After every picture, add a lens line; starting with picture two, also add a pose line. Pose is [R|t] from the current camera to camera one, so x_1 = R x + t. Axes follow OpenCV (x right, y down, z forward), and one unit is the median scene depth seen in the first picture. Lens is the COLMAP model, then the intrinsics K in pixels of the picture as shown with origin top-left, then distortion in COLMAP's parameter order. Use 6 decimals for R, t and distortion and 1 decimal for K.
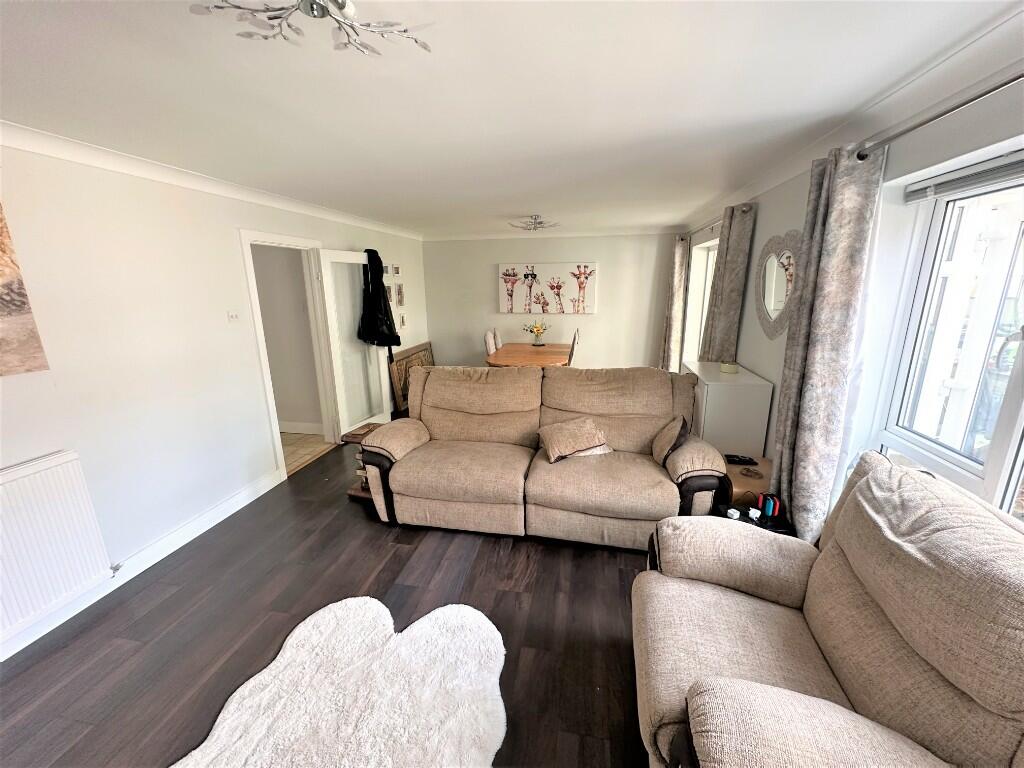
lens RADIAL K [[407.3, 0, 514.0], [0, 407.3, 382.6], [0, 0, 1]] dist [-0.002384, 0.000099]
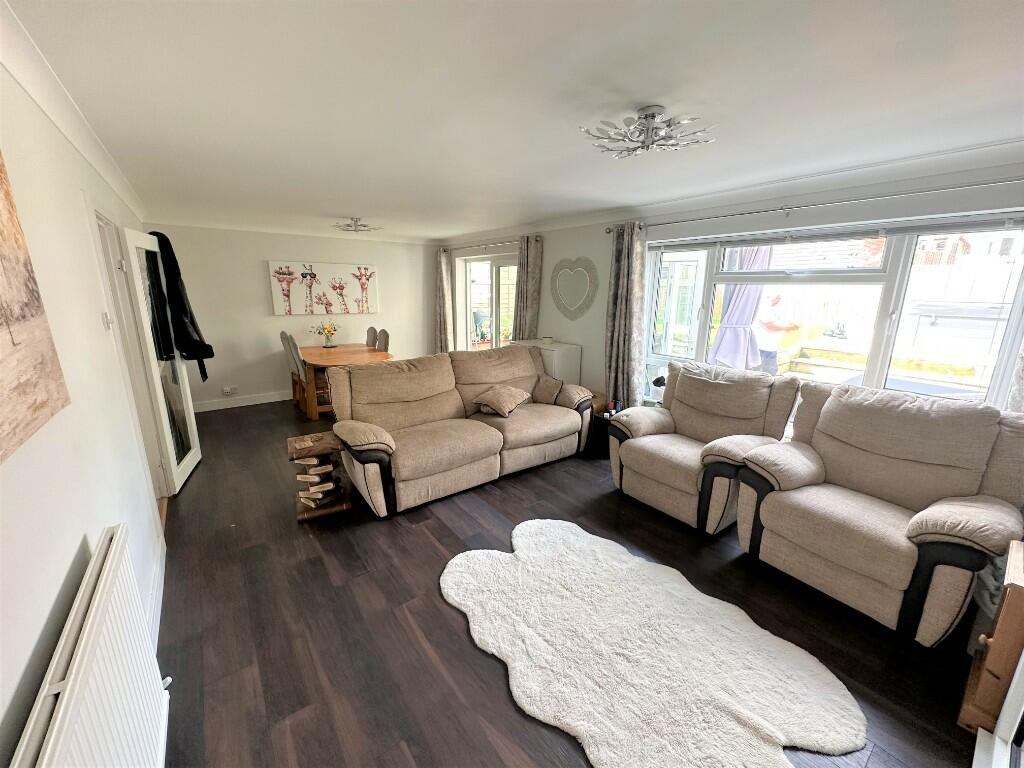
lens RADIAL K [[407.3, 0, 511.3], [0, 407.3, 384.7], [0, 0, 1]] dist [-0.002384, 0.000099]
pose [[0.664183, -0.156089, 0.731093, -0.387641], [0.158669, 0.985112, 0.066174, 0.001592], [-0.730538, 0.072050, 0.679061, 0.029988]]
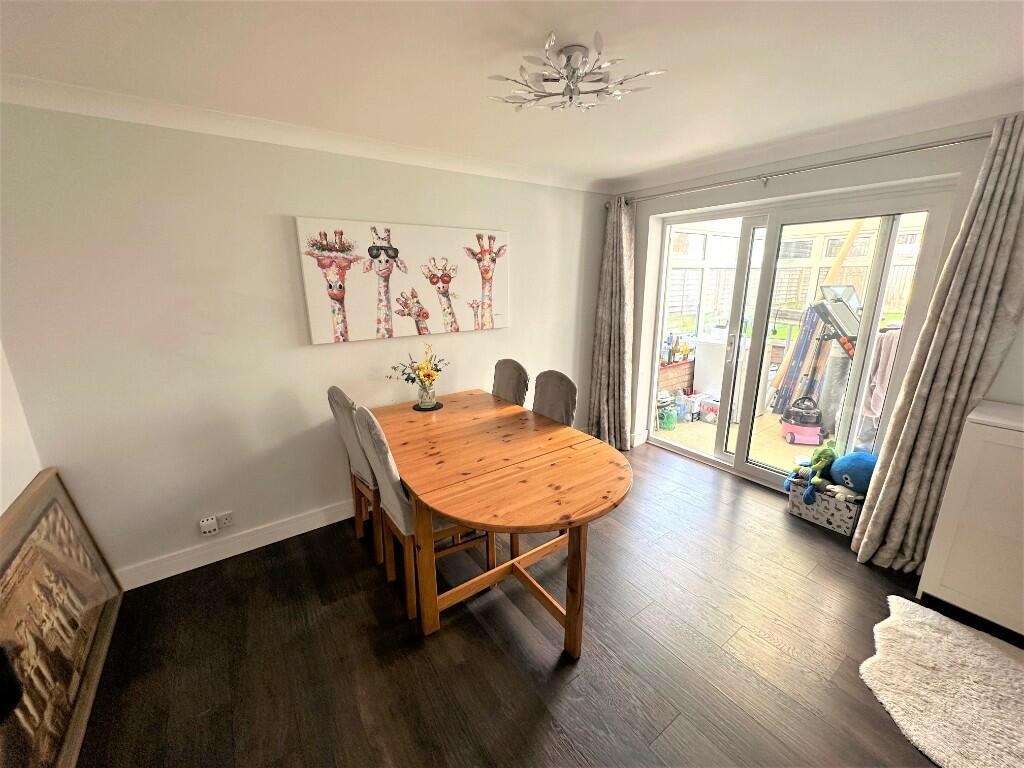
lens RADIAL K [[407.3, 0, 516.8], [0, 407.3, 386.7], [0, 0, 1]] dist [-0.002384, 0.000099]
pose [[0.682173, -0.186168, 0.707093, -0.196058], [0.175223, 0.980489, 0.089102, -0.140051], [-0.709885, 0.063116, 0.701484, 0.623853]]
